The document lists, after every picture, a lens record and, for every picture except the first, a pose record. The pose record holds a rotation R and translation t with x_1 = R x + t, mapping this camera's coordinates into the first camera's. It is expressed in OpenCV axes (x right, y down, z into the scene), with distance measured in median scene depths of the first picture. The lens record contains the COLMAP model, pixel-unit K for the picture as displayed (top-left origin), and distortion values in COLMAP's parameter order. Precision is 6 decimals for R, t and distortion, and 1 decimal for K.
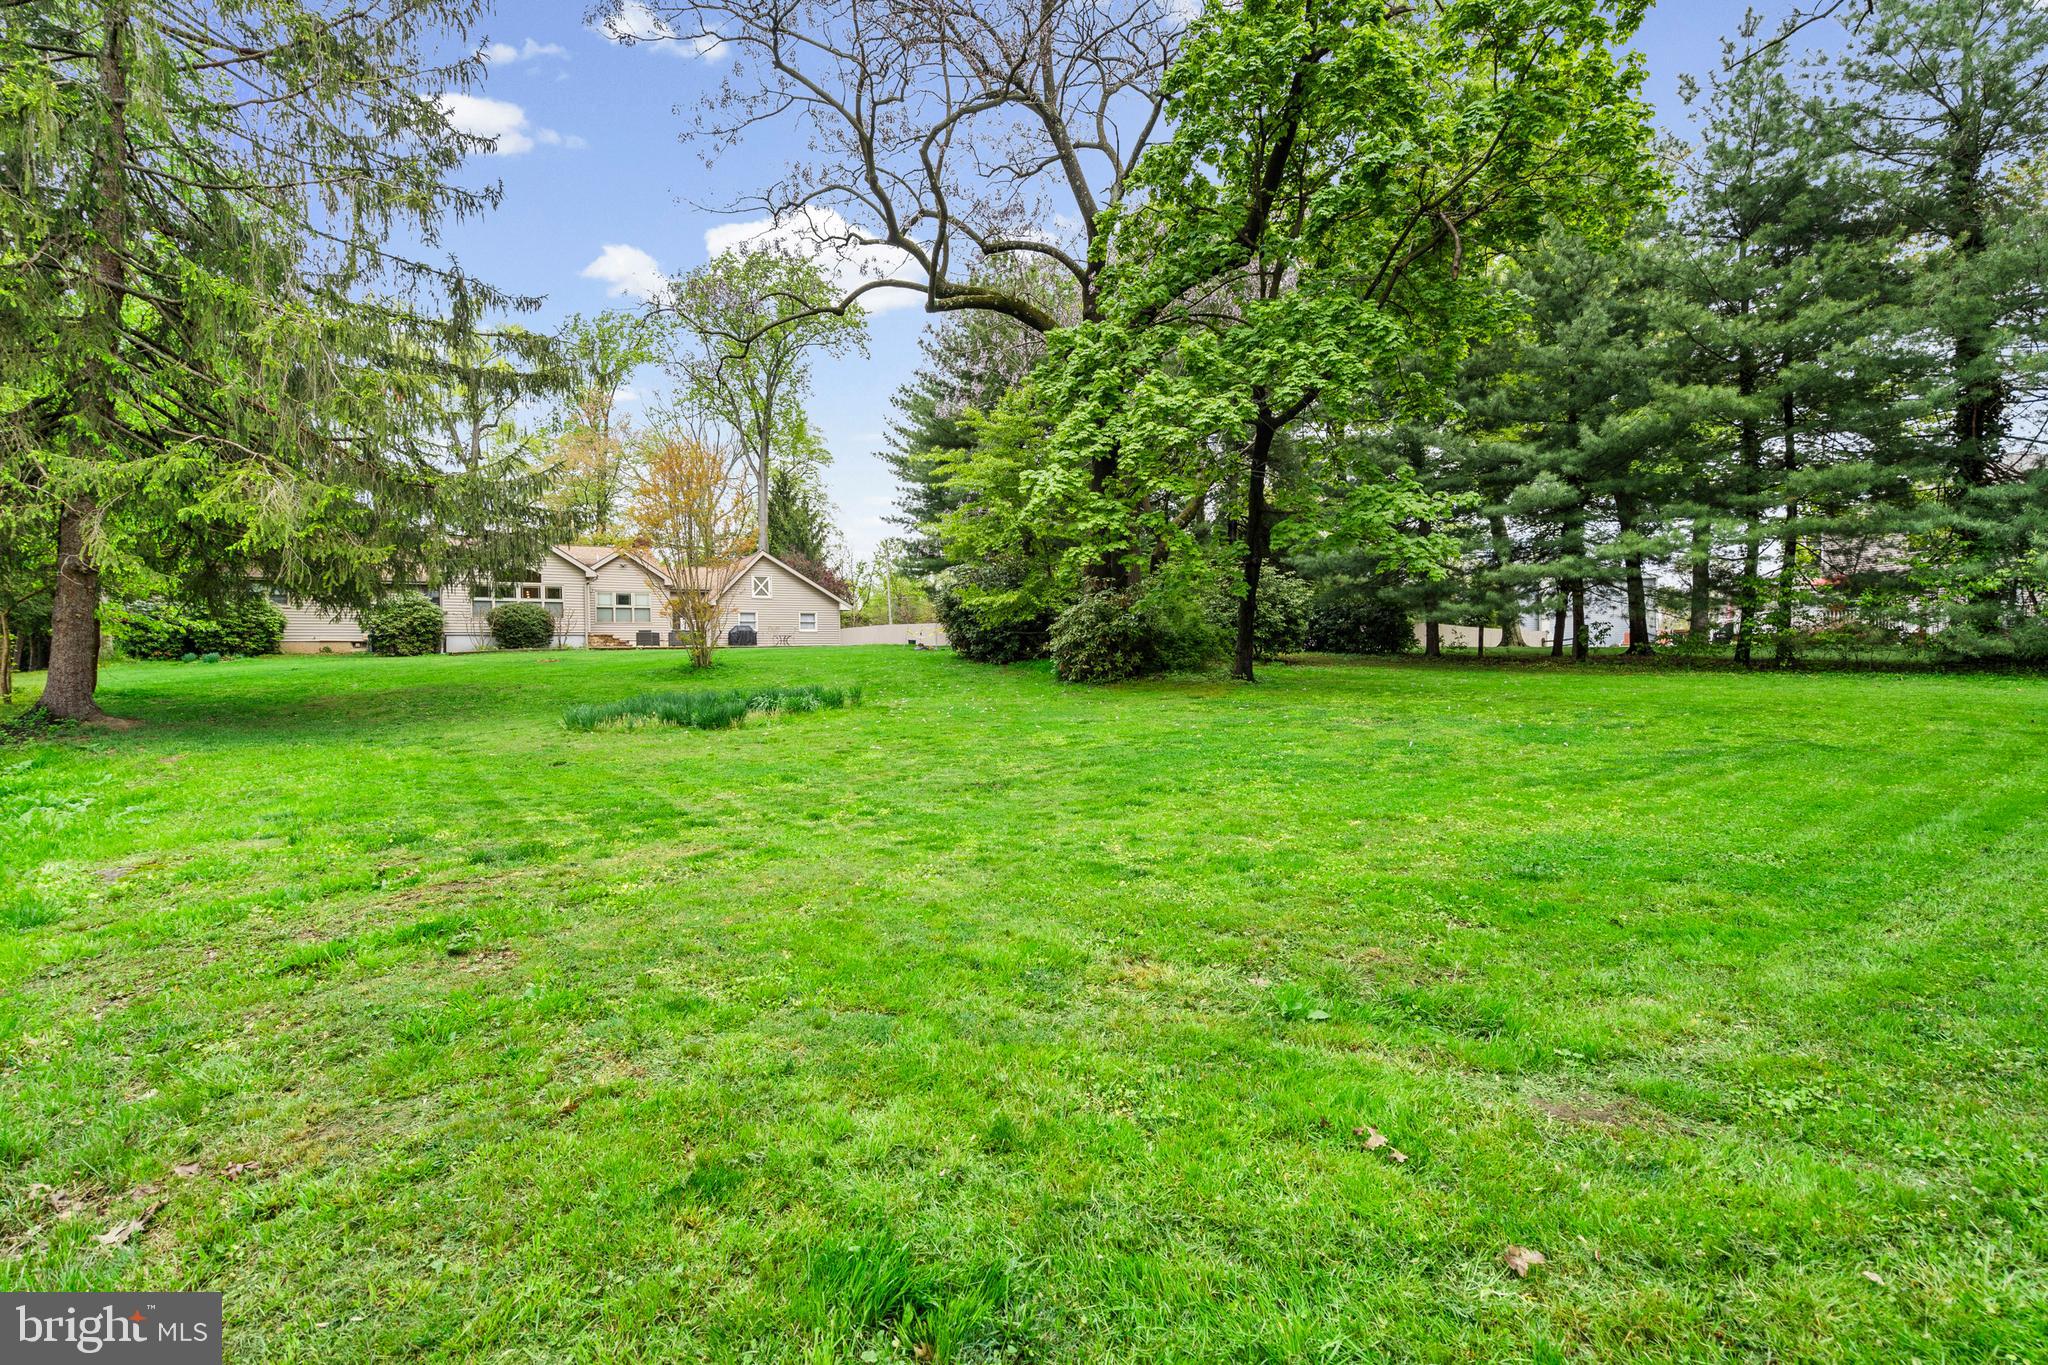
lens RADIAL K [[941.1, 0, 1044.5], [0, 941.1, 674.5], [0, 0, 1]] dist [-0.008199, 0.002764]
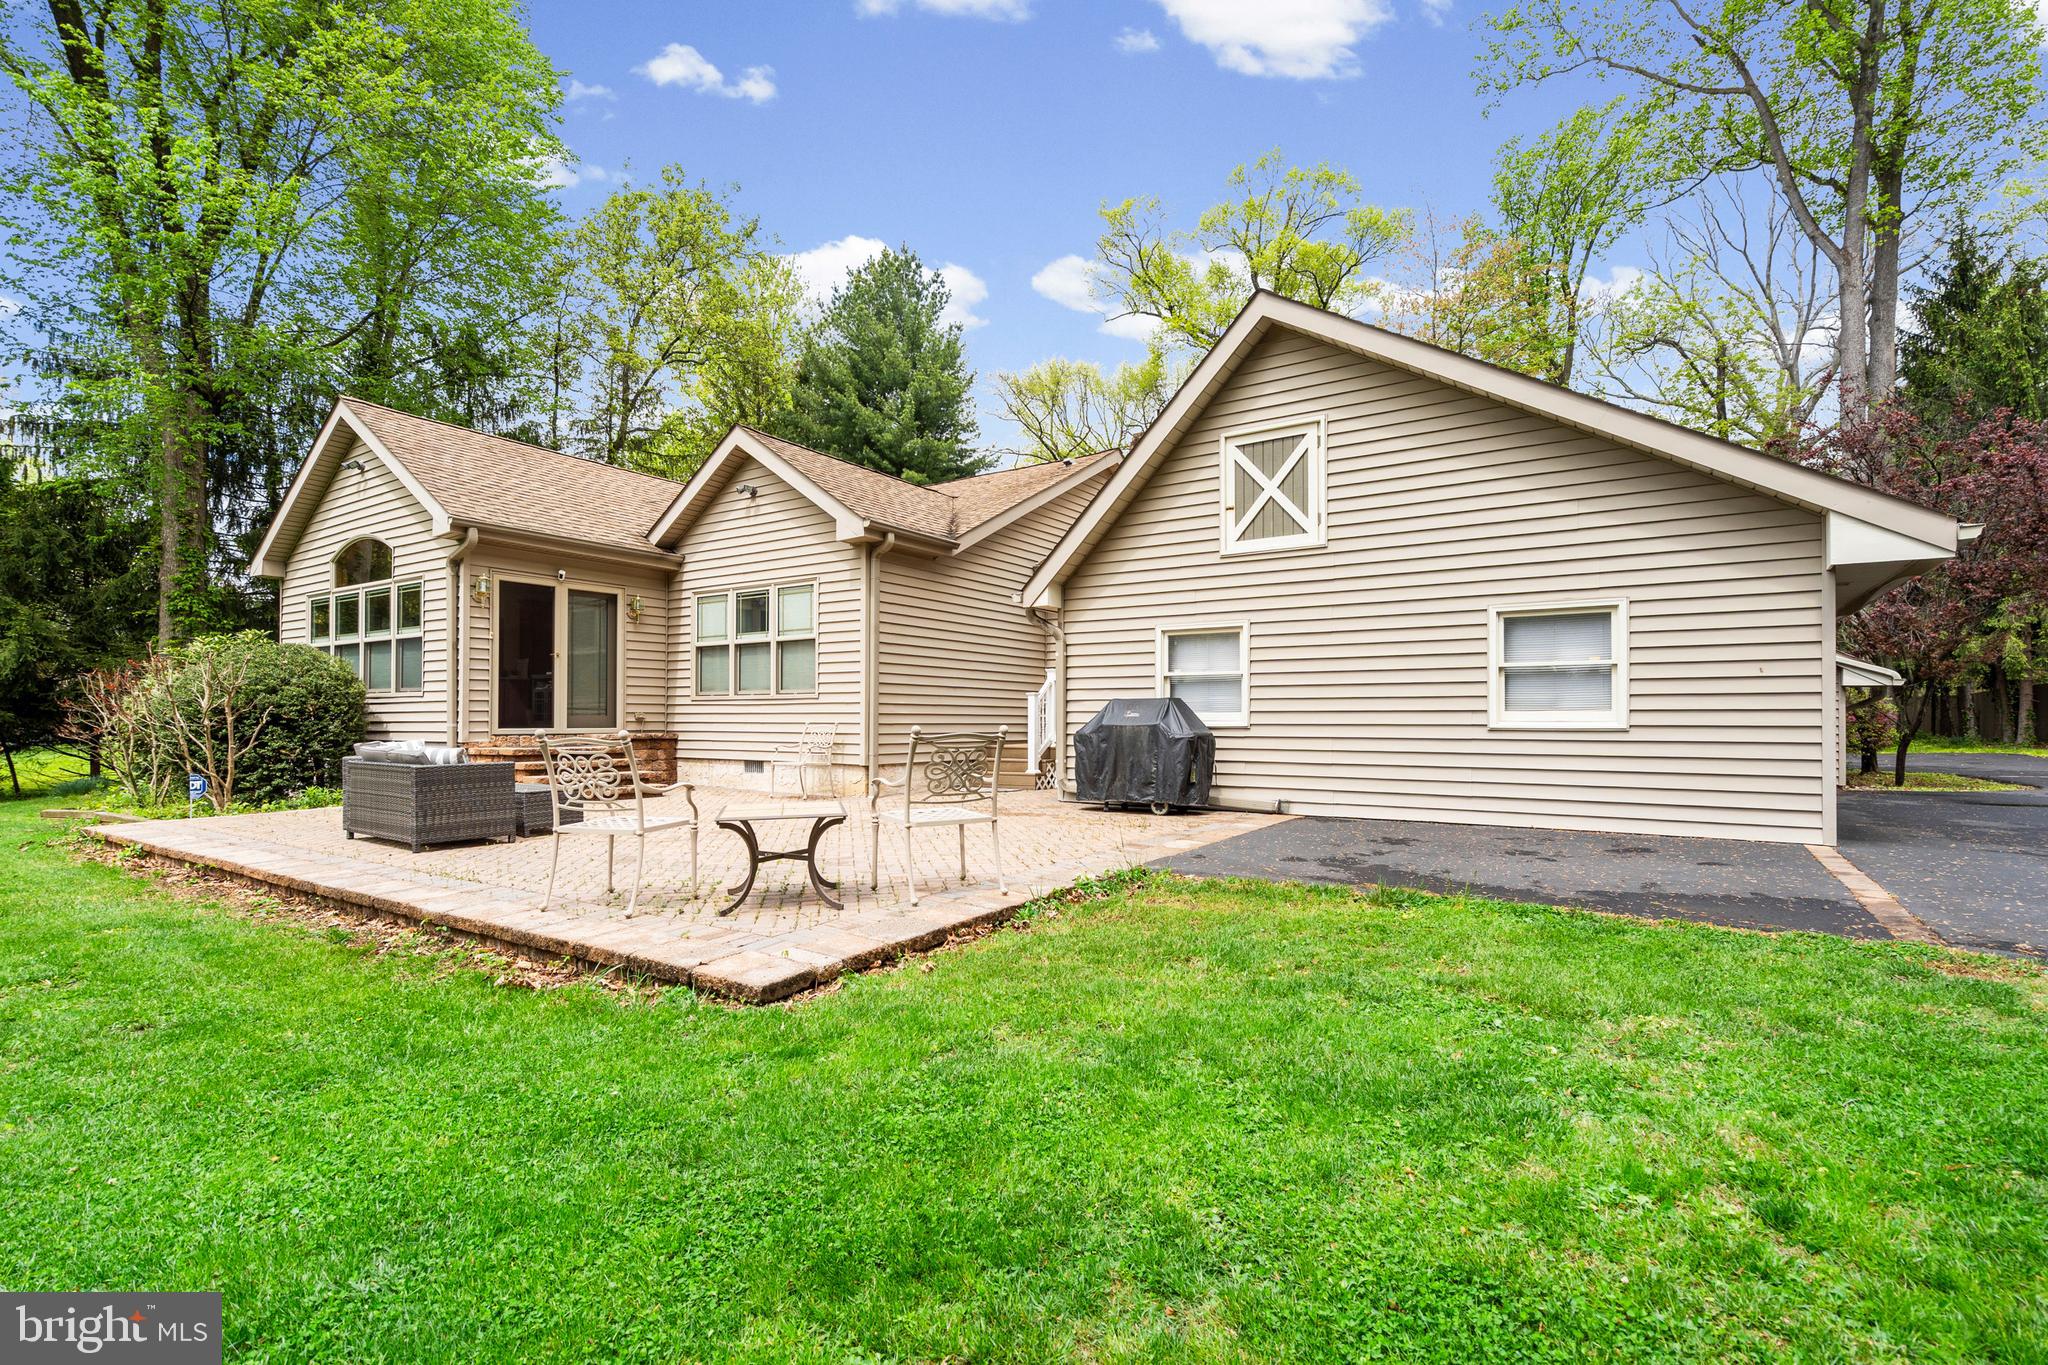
lens RADIAL K [[941.1, 0, 1033.1], [0, 941.1, 685.4], [0, 0, 1]] dist [-0.008199, 0.002764]
pose [[0.393978, -0.013594, -0.919019, -0.161588], [-0.015387, 0.999653, -0.021383, -0.054299], [0.918991, 0.022566, 0.393632, 0.975079]]
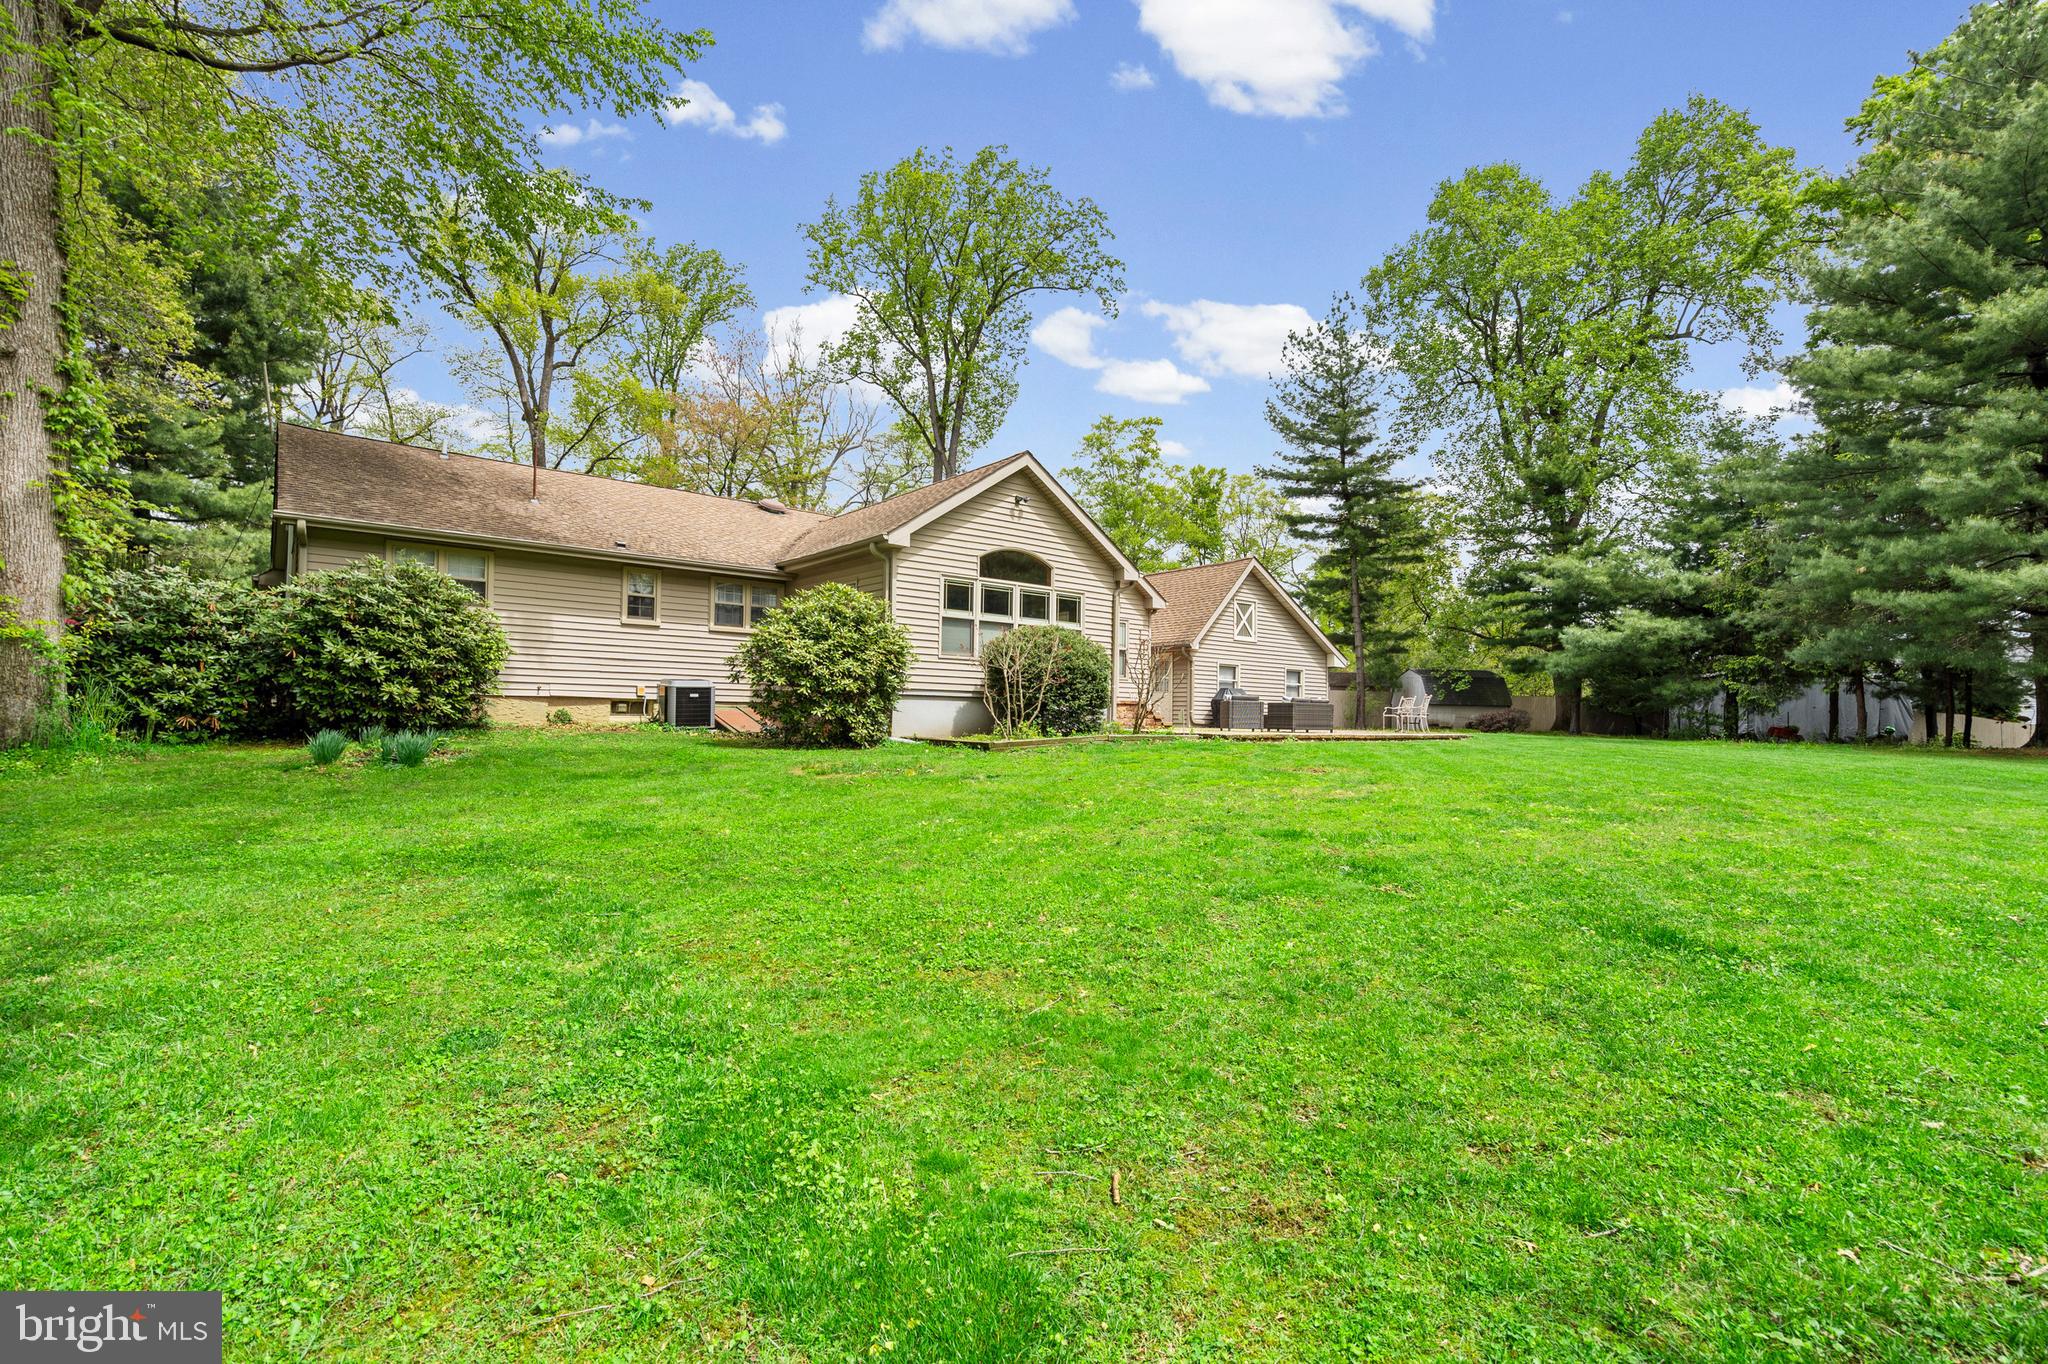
lens RADIAL K [[941.1, 0, 1039.1], [0, 941.1, 676.0], [0, 0, 1]] dist [-0.008199, 0.002764]
pose [[0.992871, 0.039913, 0.112310, -0.538844], [-0.033672, 0.997810, -0.056933, -0.024858], [-0.114336, 0.052745, 0.992041, 0.495934]]
